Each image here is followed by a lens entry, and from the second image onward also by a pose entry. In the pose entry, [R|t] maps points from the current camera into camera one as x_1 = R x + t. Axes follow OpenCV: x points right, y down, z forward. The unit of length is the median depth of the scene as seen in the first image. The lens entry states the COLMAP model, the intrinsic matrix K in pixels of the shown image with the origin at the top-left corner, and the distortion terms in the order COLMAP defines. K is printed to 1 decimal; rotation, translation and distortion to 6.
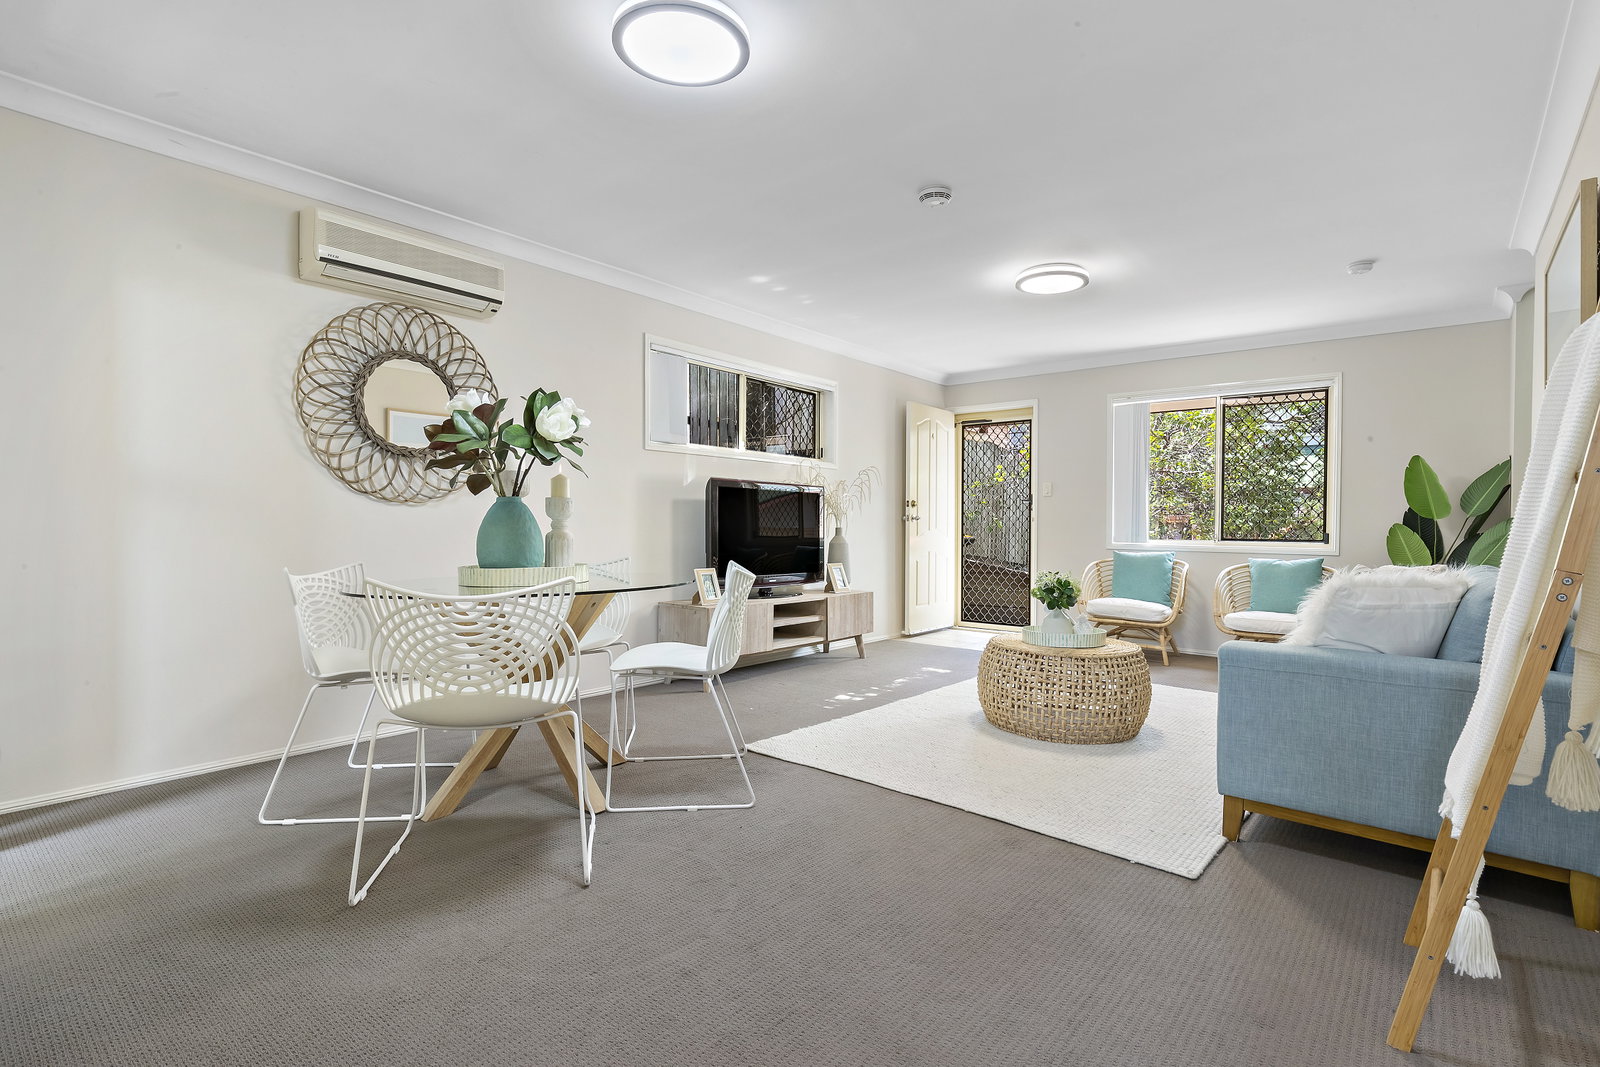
lens RADIAL K [[757.5, 0, 800.0], [0, 757.5, 533.5], [0, 0, 1]] dist [-0.000811, -0.000693]
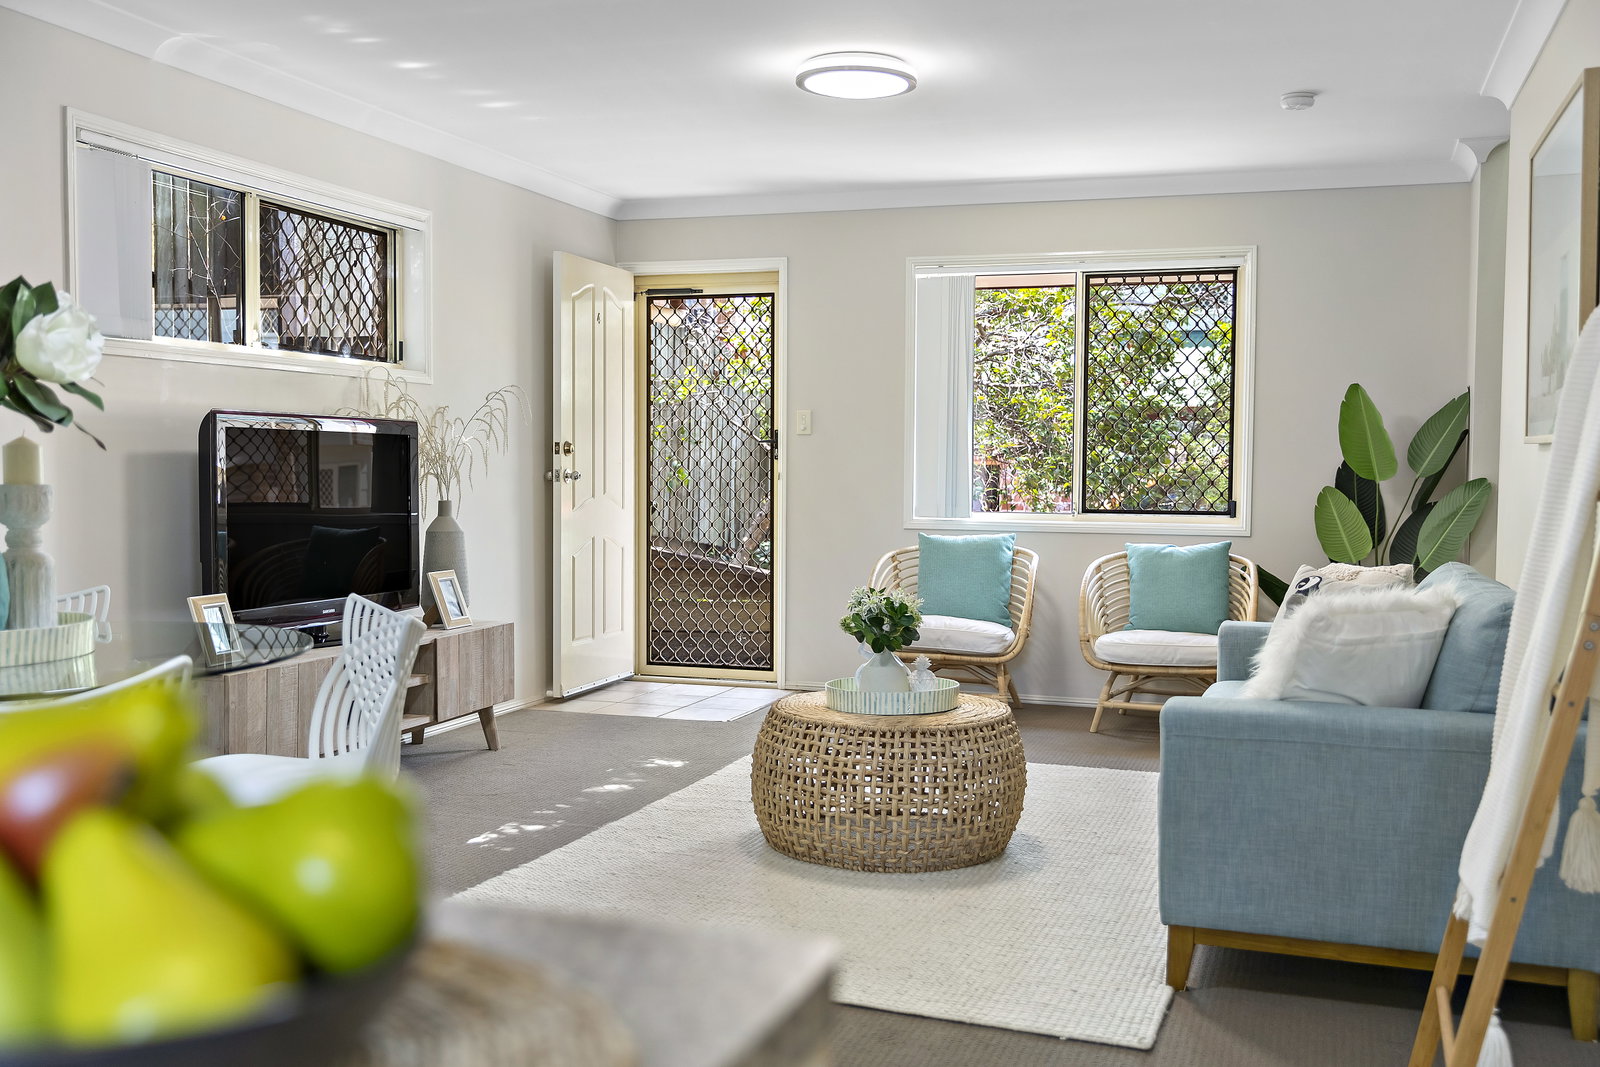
lens RADIAL K [[1549.1, 0, 800.0], [0, 1549.1, 533.5], [0, 0, 1]] dist [-0.001259, 0.005069]
pose [[0.933012, -0.018574, 0.359365, -0.167908], [0.004541, 0.999195, 0.039856, -0.043309], [-0.359816, -0.035554, 0.932345, -0.113157]]
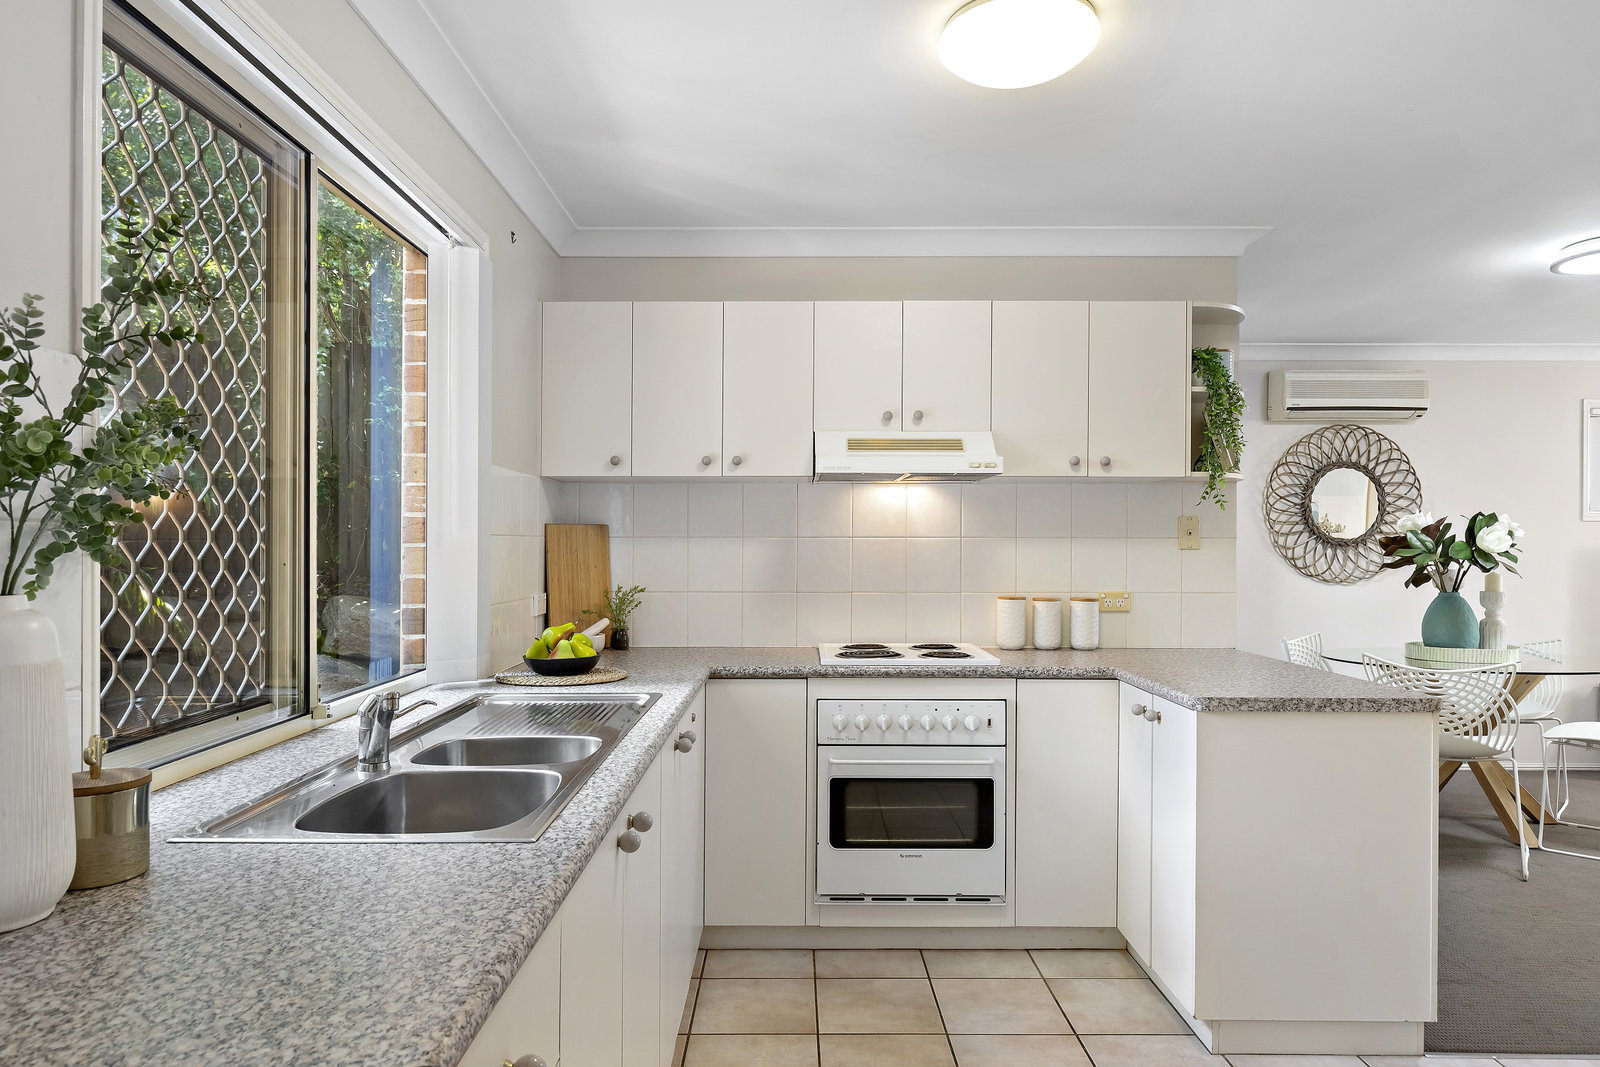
lens RADIAL K [[1003.8, 0, 798.9], [0, 1003.8, 551.1], [0, 0, 1]] dist [0.000689, -0.000439]
pose [[0.644190, 0.001408, -0.764865, 0.161939], [-0.009203, 0.999940, -0.005911, -0.074859], [0.764810, 0.010847, 0.644164, -0.729544]]
